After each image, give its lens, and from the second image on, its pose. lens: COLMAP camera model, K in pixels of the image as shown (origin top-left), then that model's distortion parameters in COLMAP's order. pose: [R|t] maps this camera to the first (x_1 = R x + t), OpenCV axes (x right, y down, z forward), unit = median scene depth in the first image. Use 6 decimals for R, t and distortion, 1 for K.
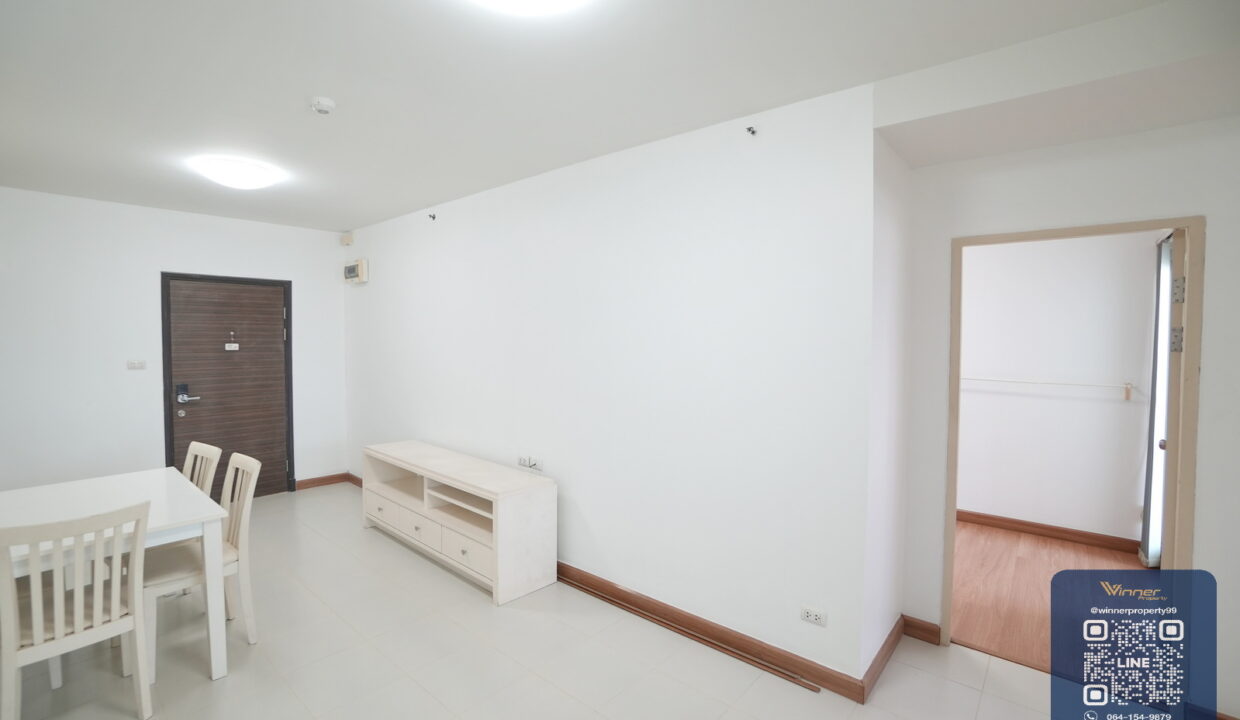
lens RADIAL K [[543.6, 0, 607.9], [0, 543.6, 349.2], [0, 0, 1]] dist [-0.064947, 0.025533]
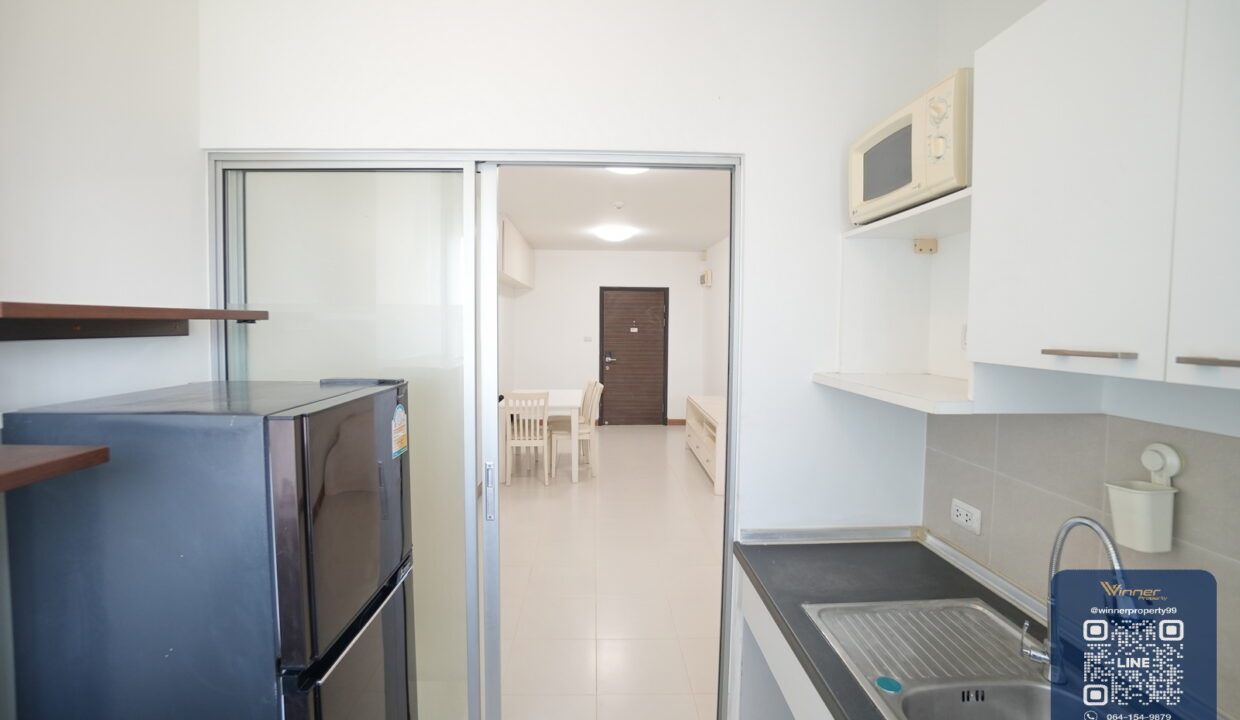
lens RADIAL K [[543.6, 0, 607.9], [0, 543.6, 349.2], [0, 0, 1]] dist [-0.064947, 0.025533]
pose [[0.678783, 0.037645, -0.733374, 0.491734], [-0.024987, 0.999291, 0.028168, 0.010135], [0.733914, -0.000795, 0.679242, -0.207836]]
